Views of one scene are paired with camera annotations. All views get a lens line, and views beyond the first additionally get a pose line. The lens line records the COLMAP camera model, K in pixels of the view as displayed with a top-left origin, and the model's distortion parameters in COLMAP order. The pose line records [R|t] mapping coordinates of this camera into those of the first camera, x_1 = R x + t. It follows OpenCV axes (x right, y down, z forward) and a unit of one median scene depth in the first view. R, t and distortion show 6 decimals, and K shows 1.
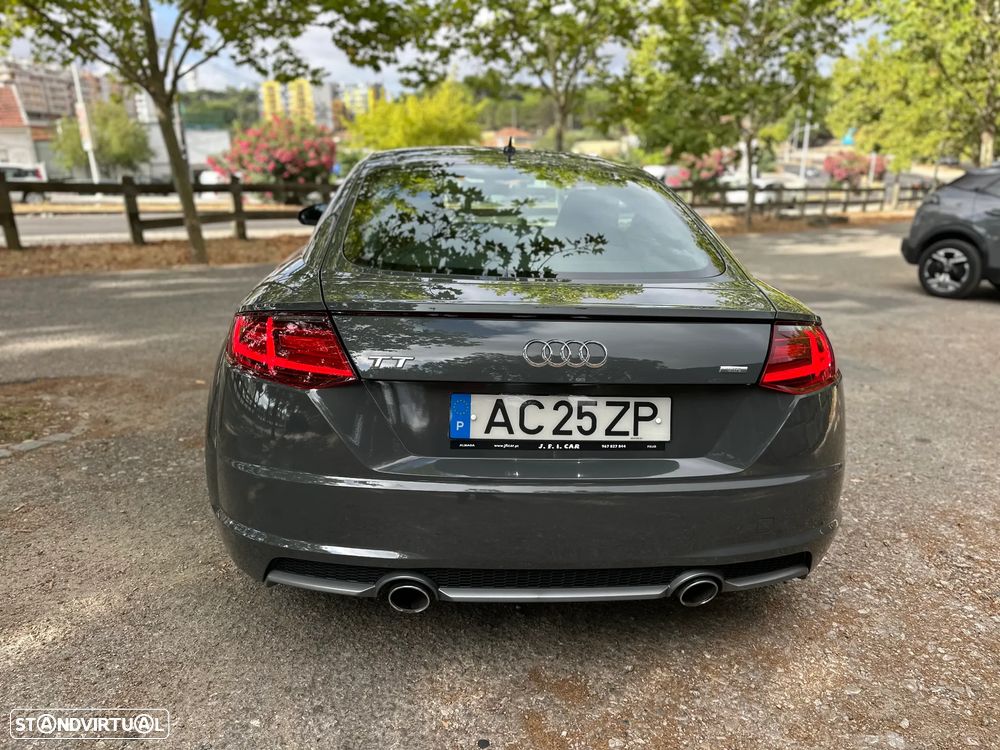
lens RADIAL K [[708.8, 0, 500.0], [0, 708.8, 375.0], [0, 0, 1]] dist [0.039282, -0.051732]
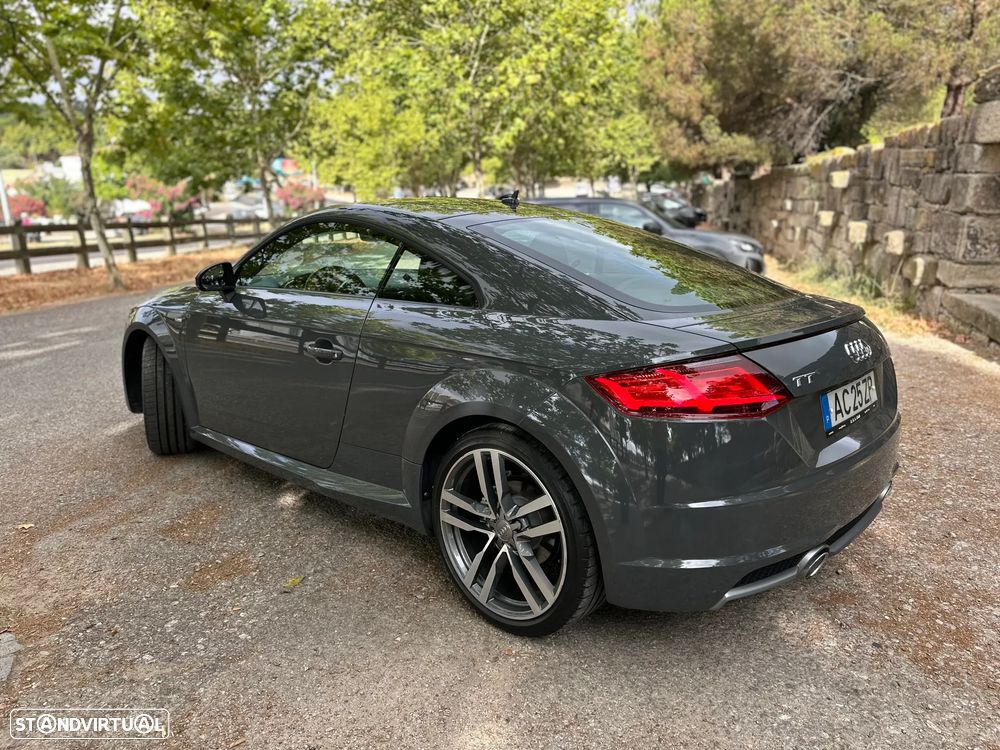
lens RADIAL K [[710.2, 0, 503.9], [0, 710.2, 368.8], [0, 0, 1]] dist [0.031402, -0.039290]
pose [[0.736941, -0.174403, 0.653071, -0.254336], [0.204561, 0.978380, 0.030444, -0.034300], [-0.644261, 0.111157, 0.756685, 0.074757]]
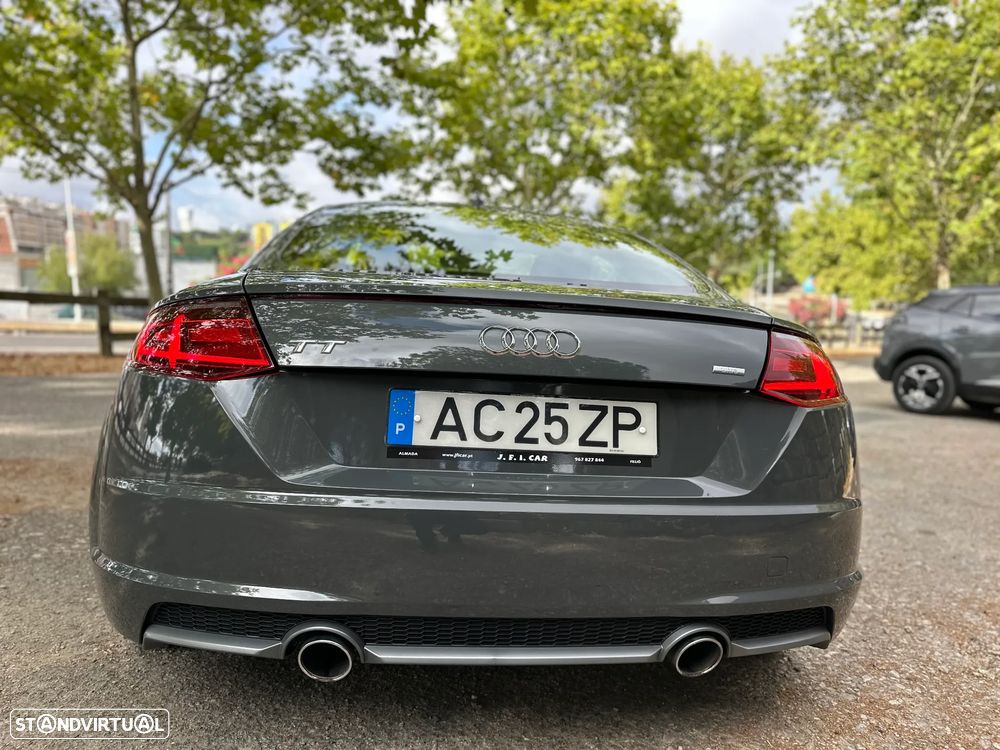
lens RADIAL K [[710.2, 0, 503.9], [0, 710.2, 368.8], [0, 0, 1]] dist [0.031402, -0.039290]
pose [[0.999226, 0.017697, 0.035145, 0.006203], [-0.010457, 0.980464, -0.196420, 0.031323], [-0.037934, 0.195901, 0.979890, 0.035687]]
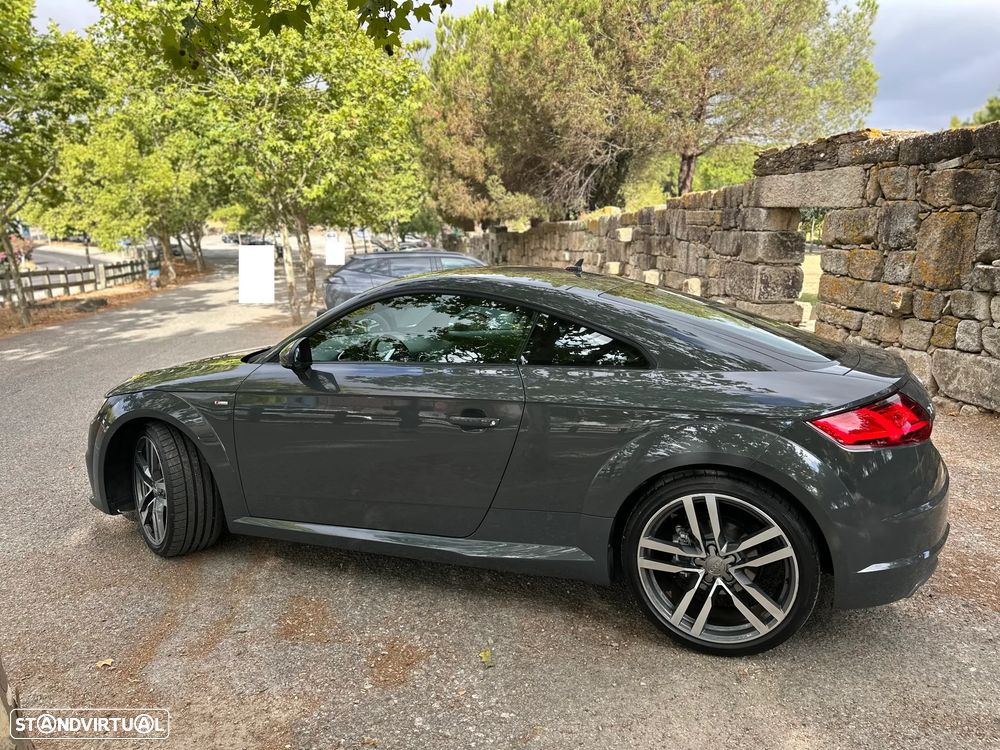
lens RADIAL K [[692.7, 0, 506.6], [0, 692.7, 376.3], [0, 0, 1]] dist [0.110917, -0.136266]
pose [[0.452641, -0.184491, 0.872398, -0.372628], [0.269496, 0.960913, 0.063382, -0.085206], [-0.849993, 0.206419, 0.484669, 0.198449]]
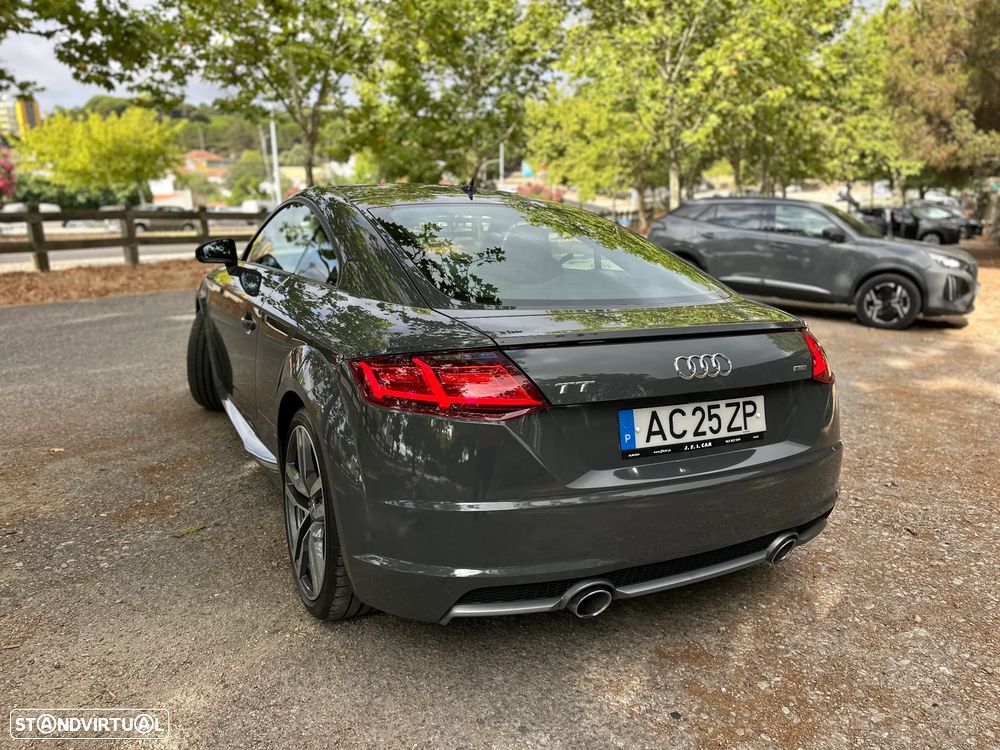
lens RADIAL K [[708.8, 0, 500.0], [0, 708.8, 375.0], [0, 0, 1]] dist [0.039282, -0.051732]
pose [[0.919839, -0.090091, 0.381812, -0.128231], [0.103211, 0.994561, -0.013976, -0.006575], [-0.378476, 0.052263, 0.924134, 0.005563]]
